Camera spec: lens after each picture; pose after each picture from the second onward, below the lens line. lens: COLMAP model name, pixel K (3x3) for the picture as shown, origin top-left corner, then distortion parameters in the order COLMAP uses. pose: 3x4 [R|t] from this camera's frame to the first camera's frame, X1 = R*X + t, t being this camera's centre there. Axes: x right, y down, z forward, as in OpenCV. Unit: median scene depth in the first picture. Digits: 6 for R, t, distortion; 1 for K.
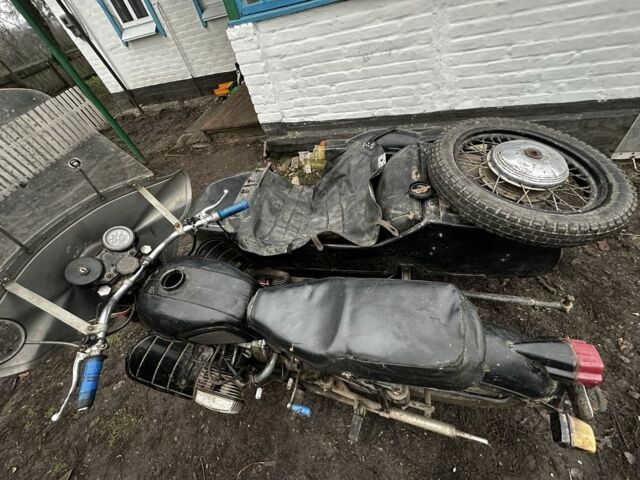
lens RADIAL K [[253.5, 0, 320.0], [0, 253.5, 240.0], [0, 0, 1]] dist [-0.001073, -0.000021]
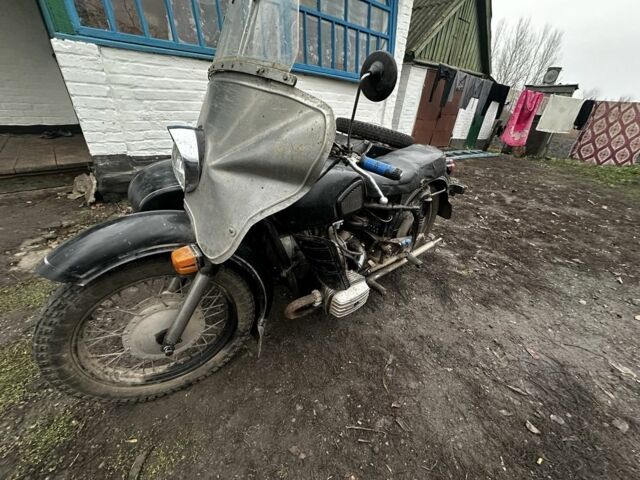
lens RADIAL K [[253.5, 0, 320.0], [0, 253.5, 240.0], [0, 0, 1]] dist [-0.001073, -0.000021]
pose [[0.561109, -0.183084, 0.807240, -0.600237], [0.480114, 0.866407, -0.137223, 0.256343], [-0.674275, 0.464564, 0.574050, 0.207929]]
